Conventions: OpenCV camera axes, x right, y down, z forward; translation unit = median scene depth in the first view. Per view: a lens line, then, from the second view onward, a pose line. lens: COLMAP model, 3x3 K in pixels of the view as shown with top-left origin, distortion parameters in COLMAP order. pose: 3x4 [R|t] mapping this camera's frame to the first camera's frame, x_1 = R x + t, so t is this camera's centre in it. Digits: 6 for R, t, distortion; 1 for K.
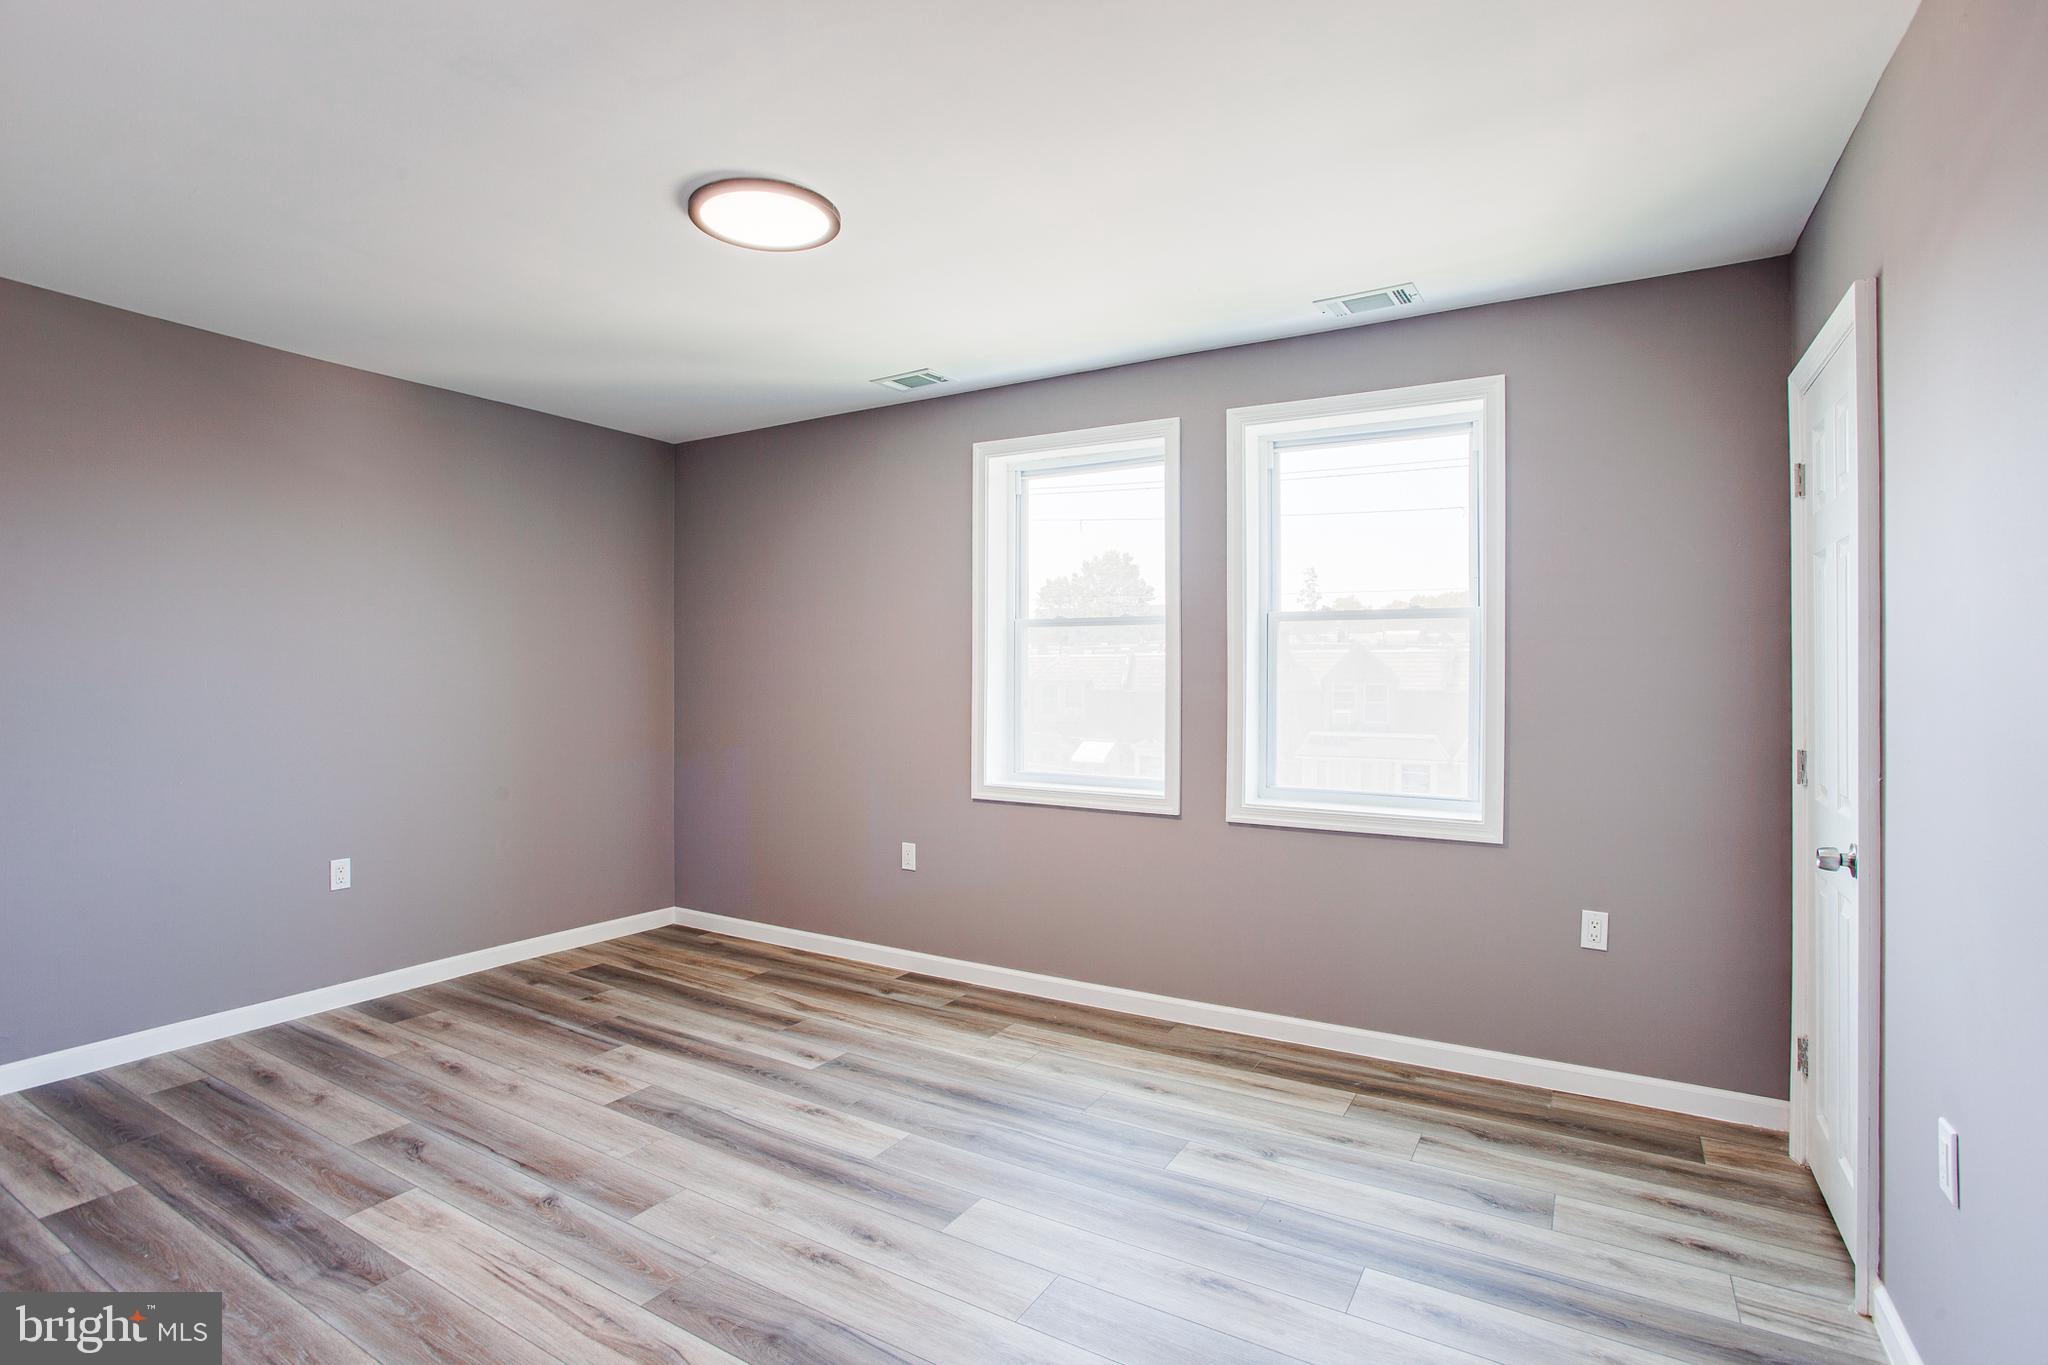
lens RADIAL K [[974.4, 0, 1015.5], [0, 974.4, 673.2], [0, 0, 1]] dist [0.003276, 0.000339]
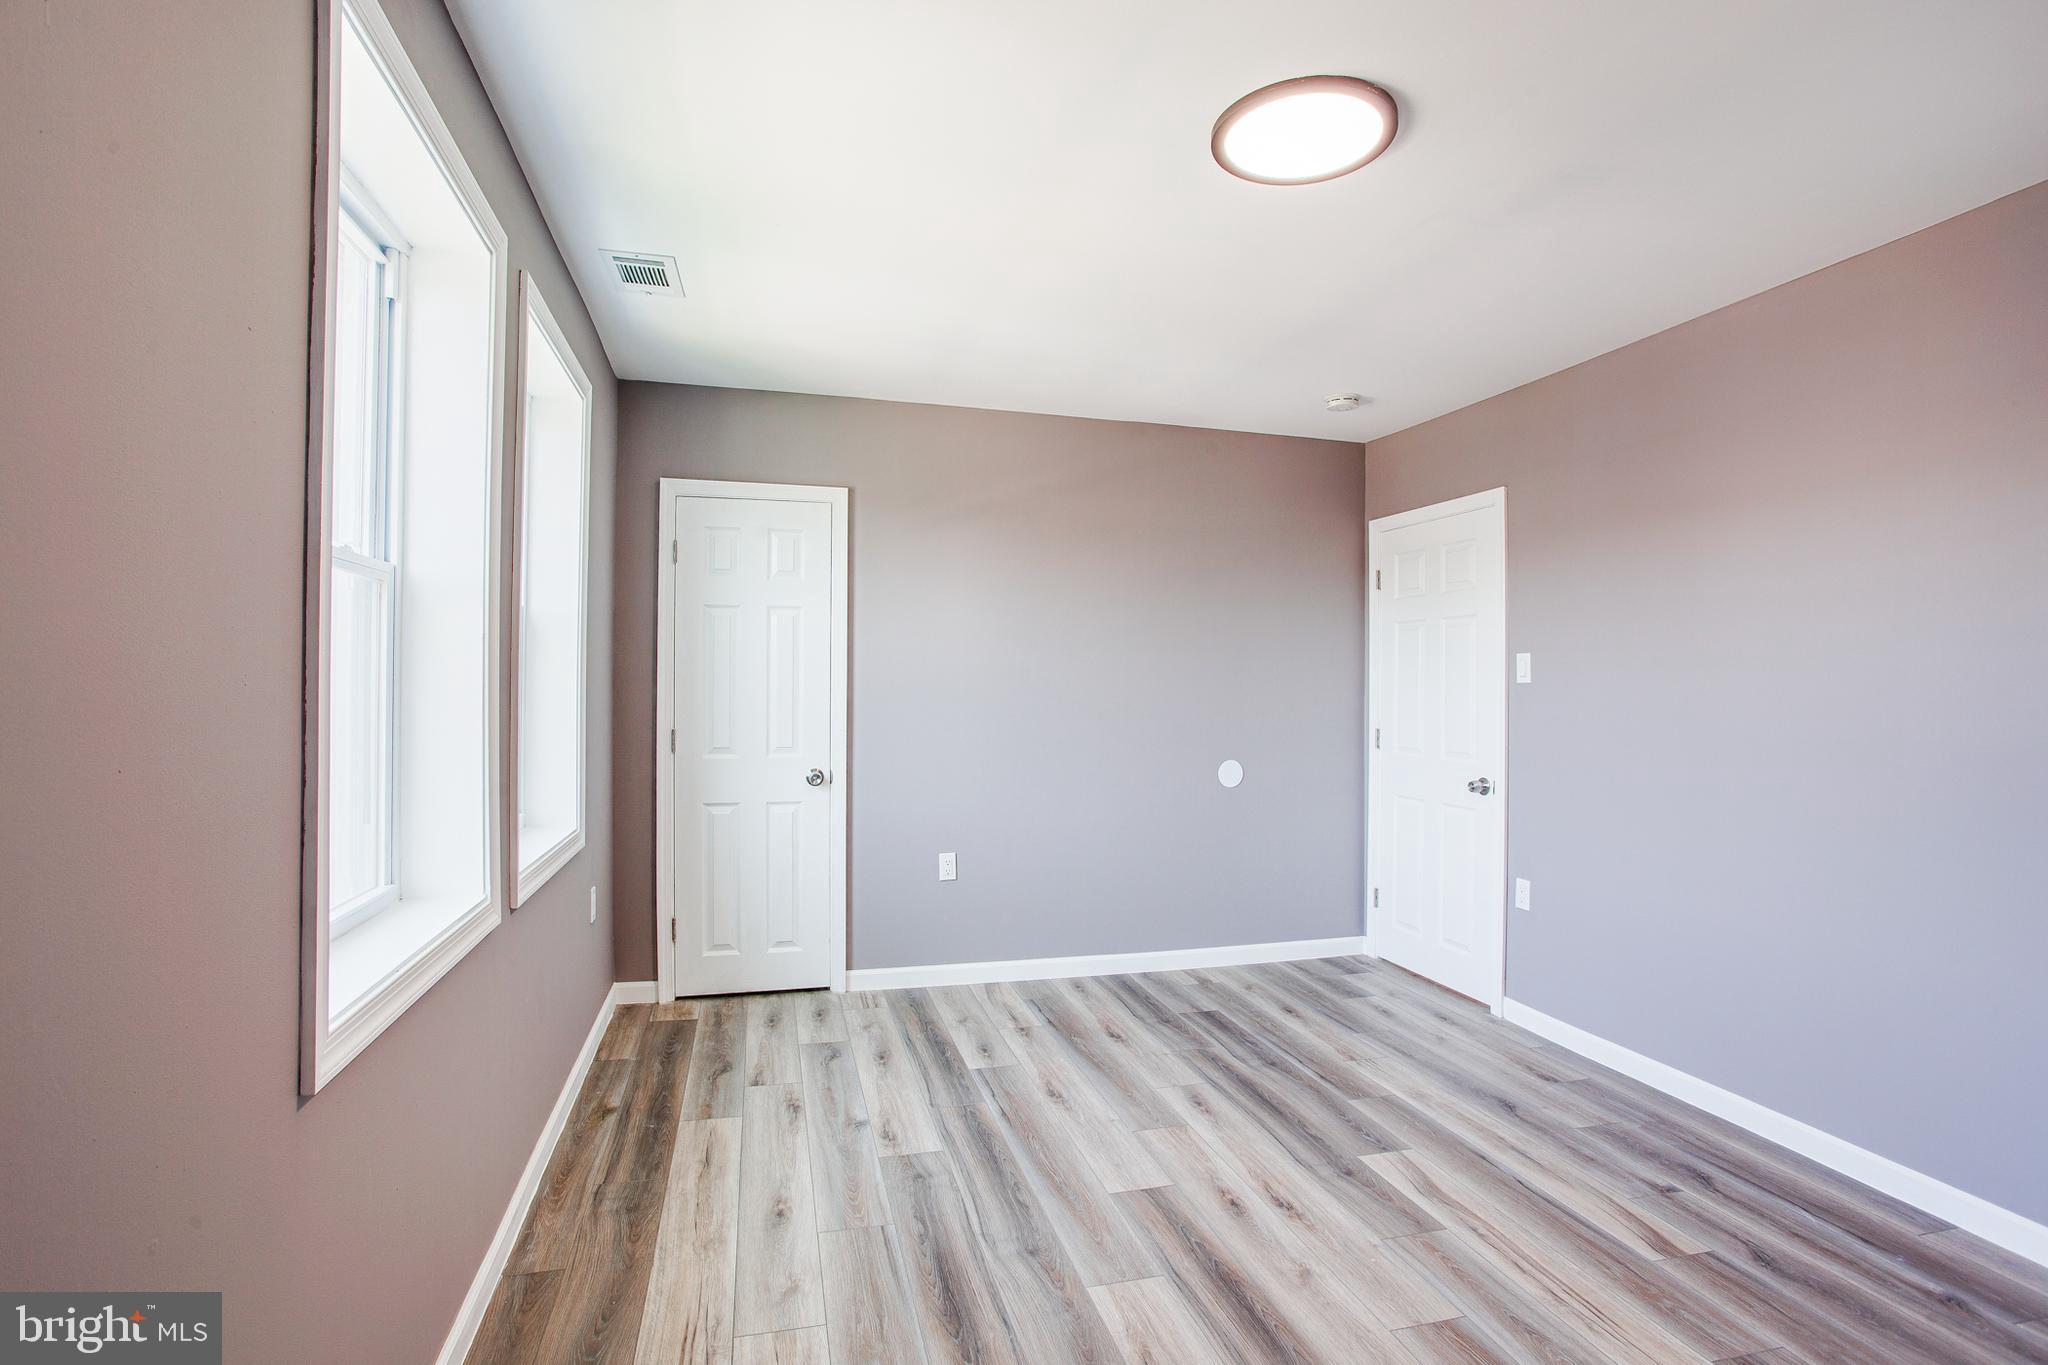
lens RADIAL K [[974.4, 0, 1023.6], [0, 974.4, 686.9], [0, 0, 1]] dist [0.003276, 0.000339]
pose [[-0.714961, -0.008037, 0.699119, -0.690452], [-0.015153, 0.999877, -0.004001, 0.008513], [-0.699001, -0.013454, -0.714995, 1.821335]]
